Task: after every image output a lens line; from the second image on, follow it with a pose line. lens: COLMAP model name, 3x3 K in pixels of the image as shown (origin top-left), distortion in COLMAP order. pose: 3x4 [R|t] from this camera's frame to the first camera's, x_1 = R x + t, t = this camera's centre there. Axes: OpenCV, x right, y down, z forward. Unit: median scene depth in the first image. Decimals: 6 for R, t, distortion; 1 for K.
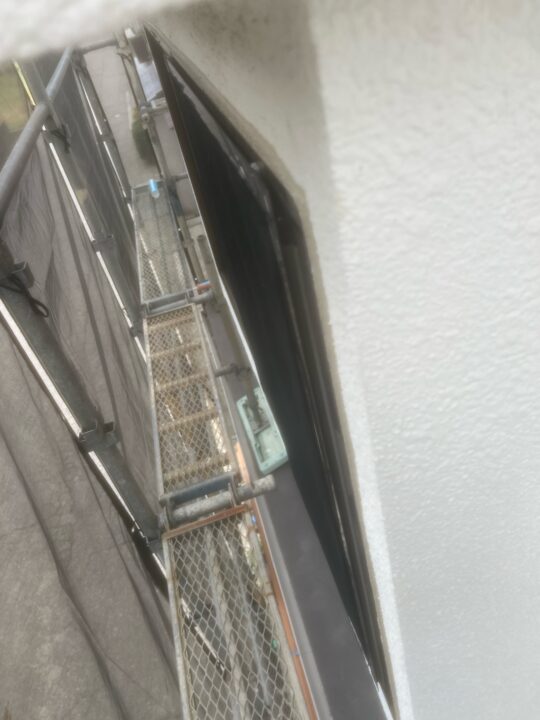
lens RADIAL K [[539.7, 0, 270.0], [0, 539.7, 360.0], [0, 0, 1]] dist [0.036621, -0.005539]
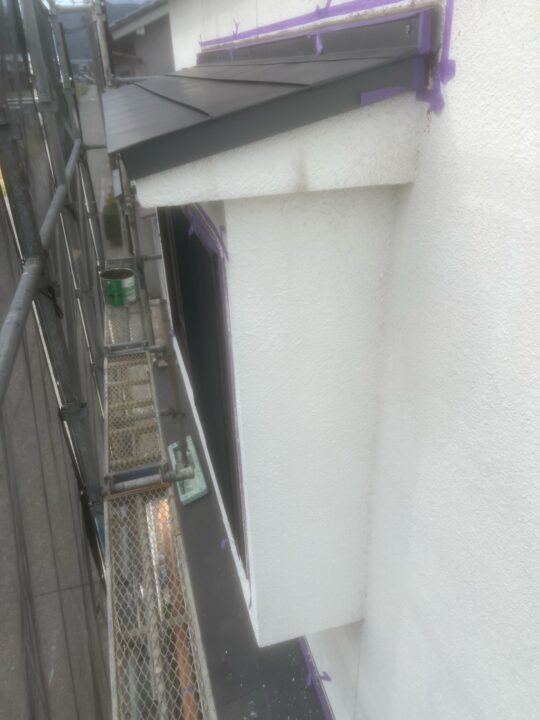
lens RADIAL K [[539.7, 0, 270.0], [0, 539.7, 360.0], [0, 0, 1]] dist [0.036621, -0.005539]
pose [[0.984144, 0.146097, 0.100577, 0.014170], [-0.125873, 0.974778, -0.184290, 0.129490], [-0.124964, 0.168708, 0.977712, -0.291878]]
